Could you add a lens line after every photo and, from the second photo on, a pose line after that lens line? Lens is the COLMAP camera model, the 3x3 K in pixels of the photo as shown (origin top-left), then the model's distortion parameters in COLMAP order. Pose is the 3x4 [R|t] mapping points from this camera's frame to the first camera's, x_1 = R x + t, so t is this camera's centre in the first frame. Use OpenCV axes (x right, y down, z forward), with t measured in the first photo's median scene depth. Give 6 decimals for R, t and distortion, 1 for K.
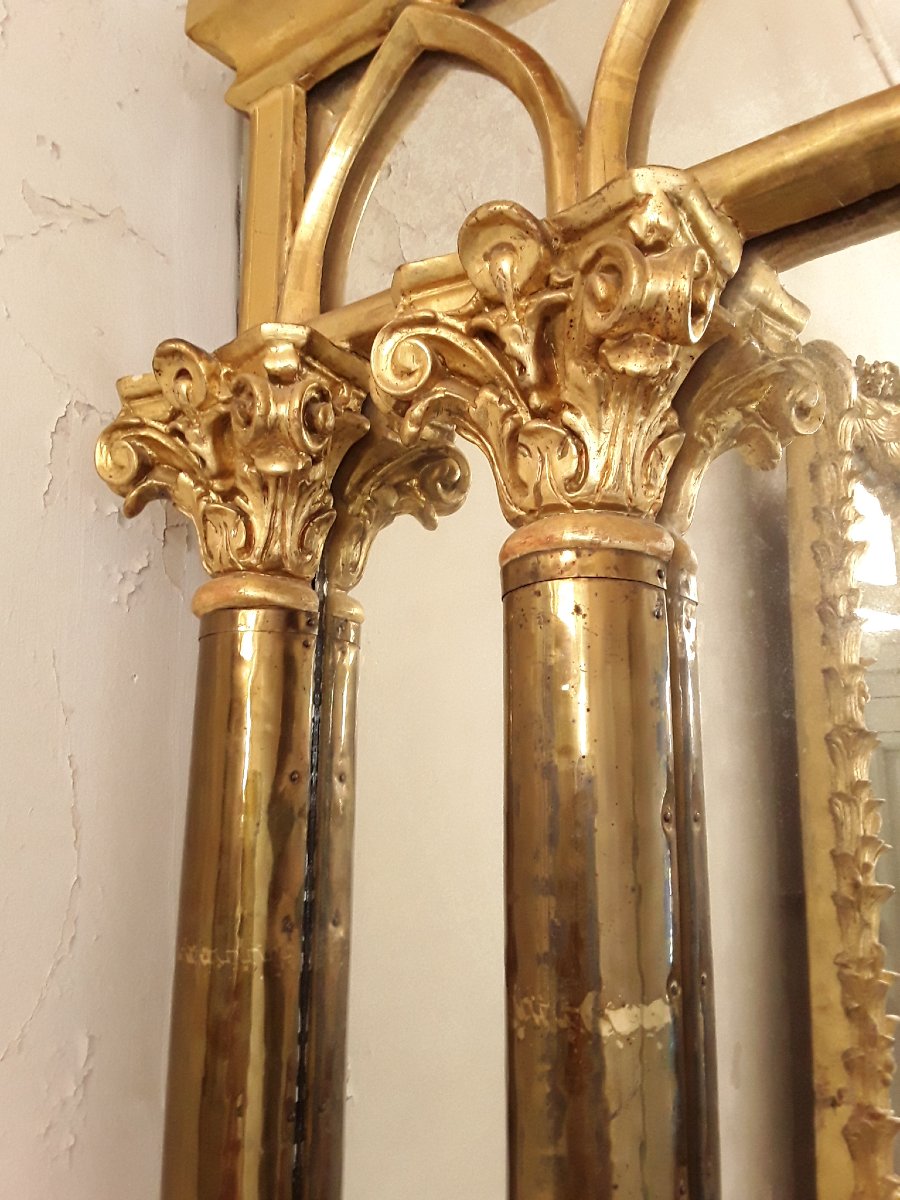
lens RADIAL K [[978.6, 0, 438.9], [0, 978.6, 598.6], [0, 0, 1]] dist [0.087395, -0.161948]
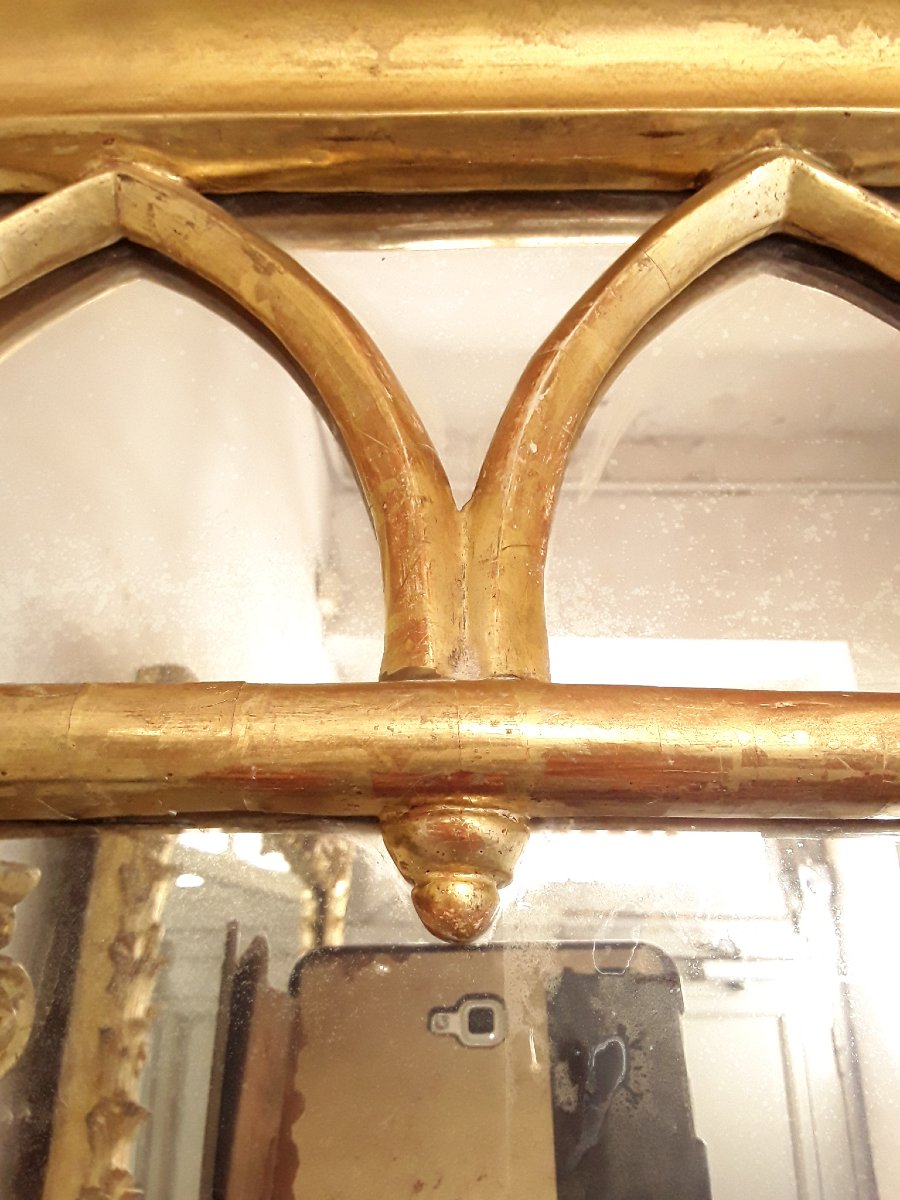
lens RADIAL K [[998.9, 0, 450.0], [0, 998.9, 600.0], [0, 0, 1]] dist [0.118316, -0.221561]
pose [[0.799188, 0.225129, 0.557329, 0.157855], [-0.125080, 0.969201, -0.212143, -0.313948], [-0.587924, 0.099832, 0.802733, 0.249646]]
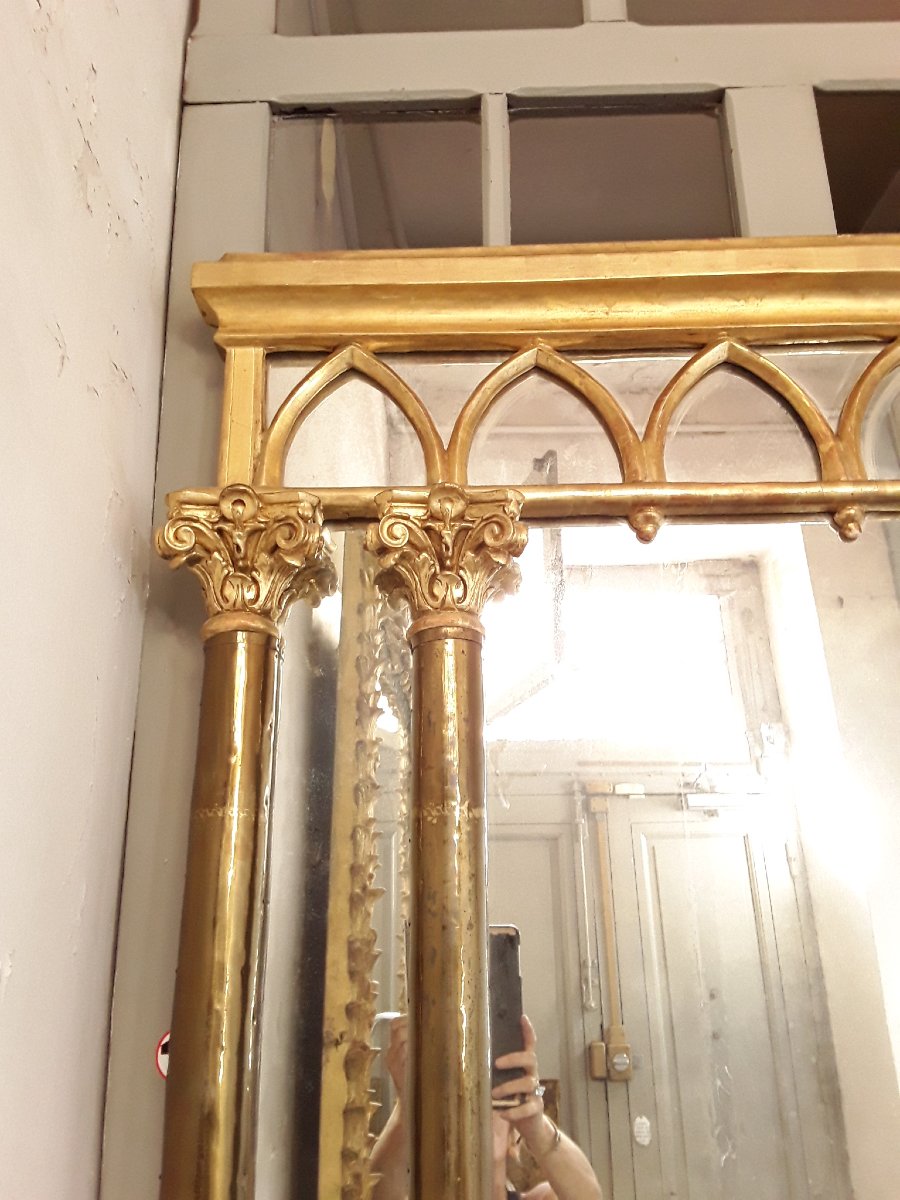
lens RADIAL K [[998.9, 0, 450.0], [0, 998.9, 600.0], [0, 0, 1]] dist [0.118316, -0.221561]
pose [[0.790303, 0.180025, 0.585673, -0.998925], [-0.106326, 0.981655, -0.158268, 0.205215], [-0.603421, 0.062807, 0.794946, -0.700901]]
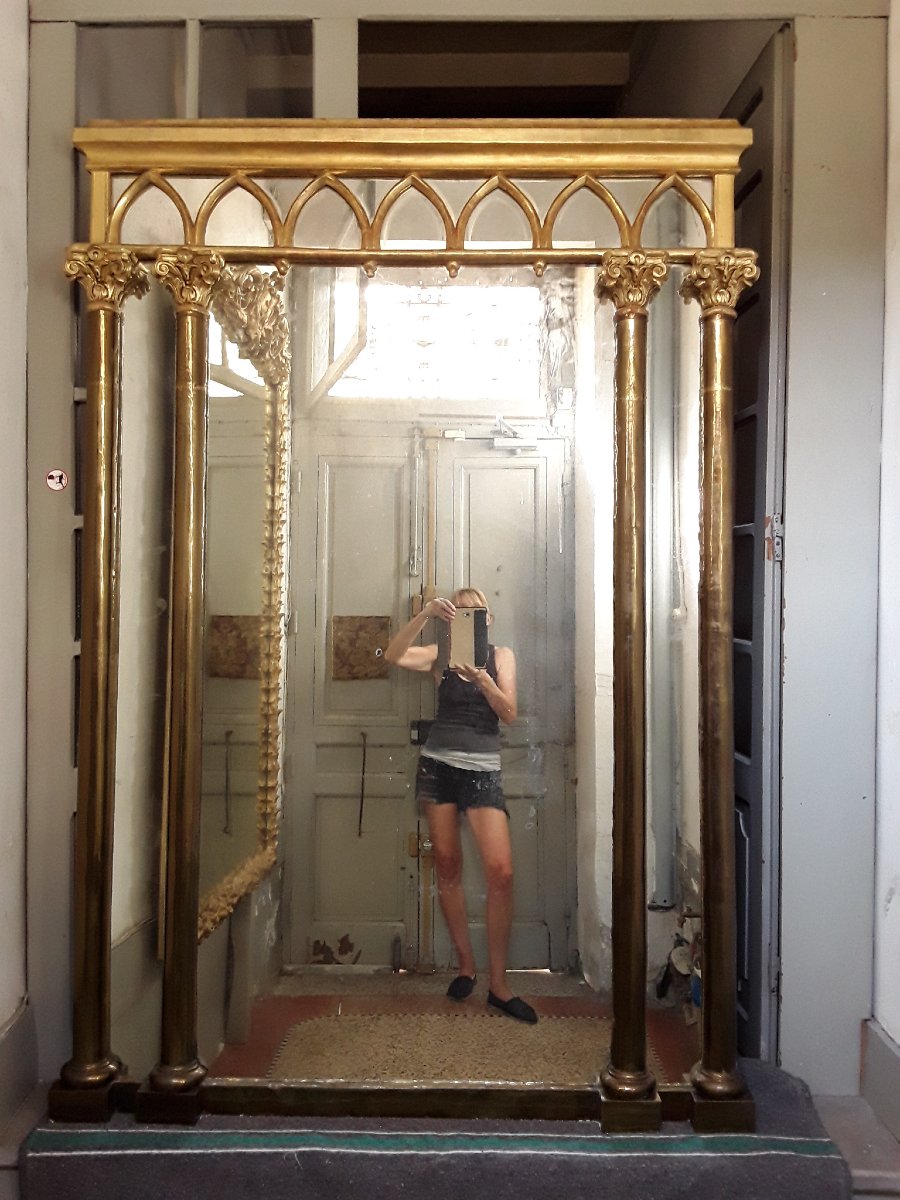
lens RADIAL K [[978.6, 0, 438.9], [0, 978.6, 598.6], [0, 0, 1]] dist [0.087395, -0.161948]
pose [[0.787522, 0.009385, 0.616215, -1.711951], [-0.130394, 0.979785, 0.151721, 0.400513], [-0.602334, -0.199834, 0.772826, -3.511273]]
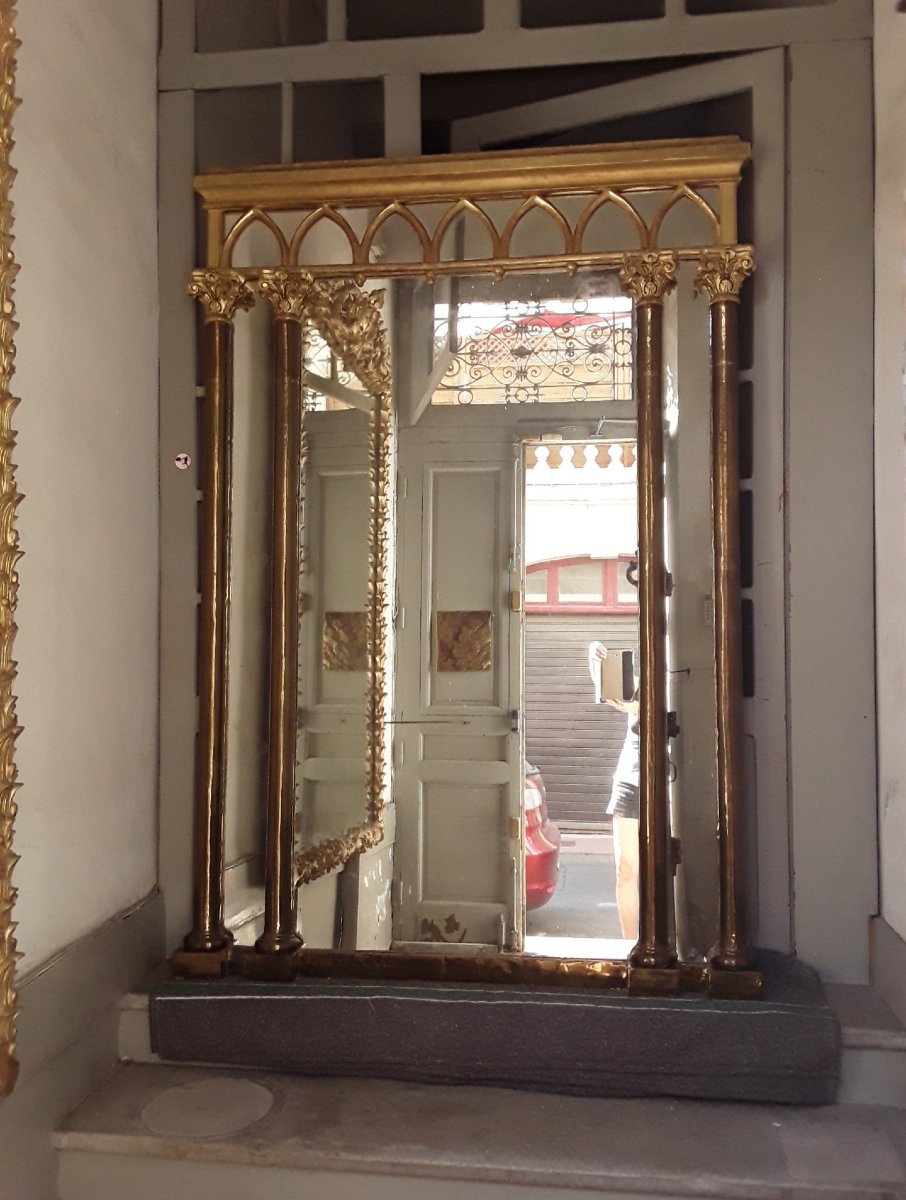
lens RADIAL K [[1054.1, 0, 466.1], [0, 1054.1, 615.7], [0, 0, 1]] dist [0.122737, -0.255714]
pose [[0.854072, 0.016076, 0.519907, -2.050237], [-0.103124, 0.984915, 0.138952, 0.644318], [-0.509831, -0.172290, 0.842846, -4.885993]]
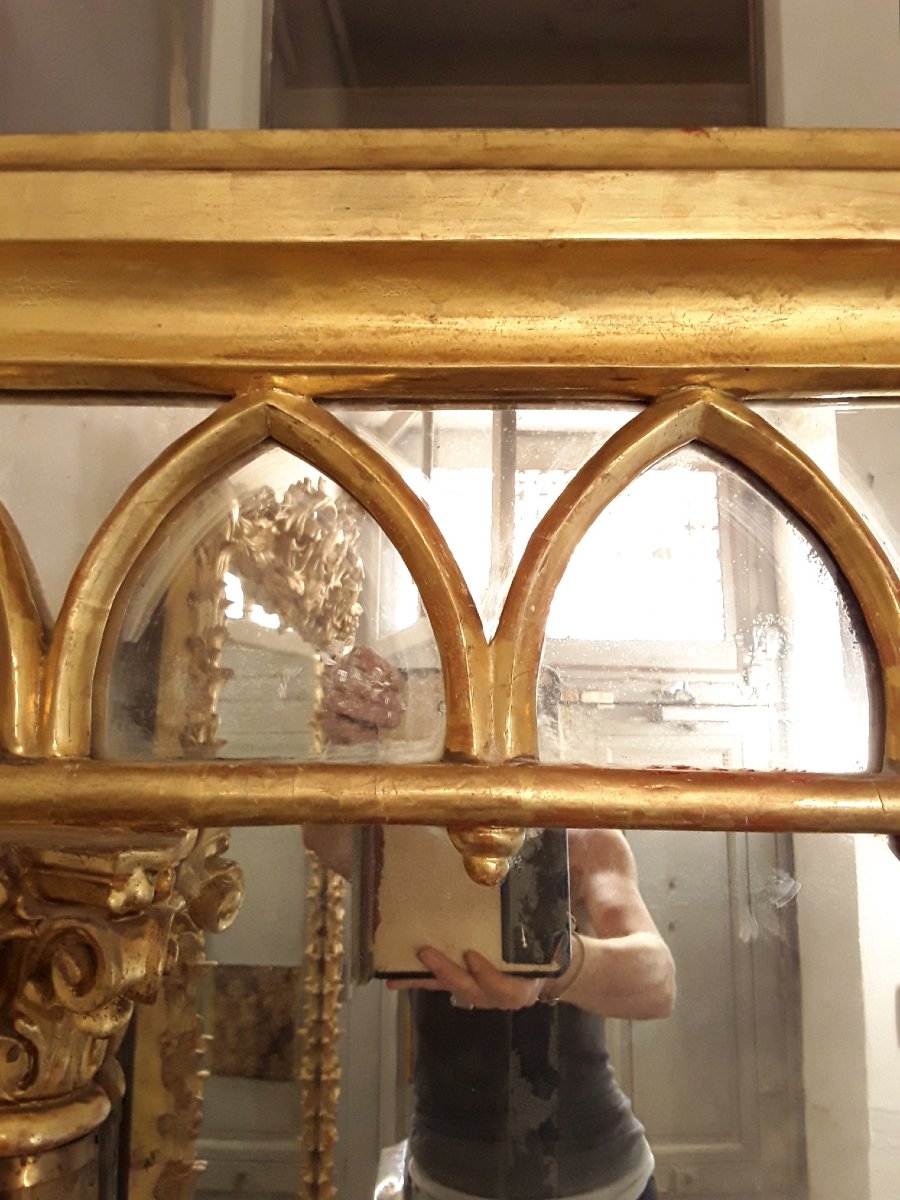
lens RADIAL K [[994.2, 0, 446.2], [0, 994.2, 634.1], [0, 0, 1]] dist [0.099527, -0.192075]
pose [[0.792365, 0.053407, 0.607706, -0.132179], [-0.130389, 0.987967, 0.083183, -0.552032], [-0.595951, -0.145150, 0.789794, -0.020370]]
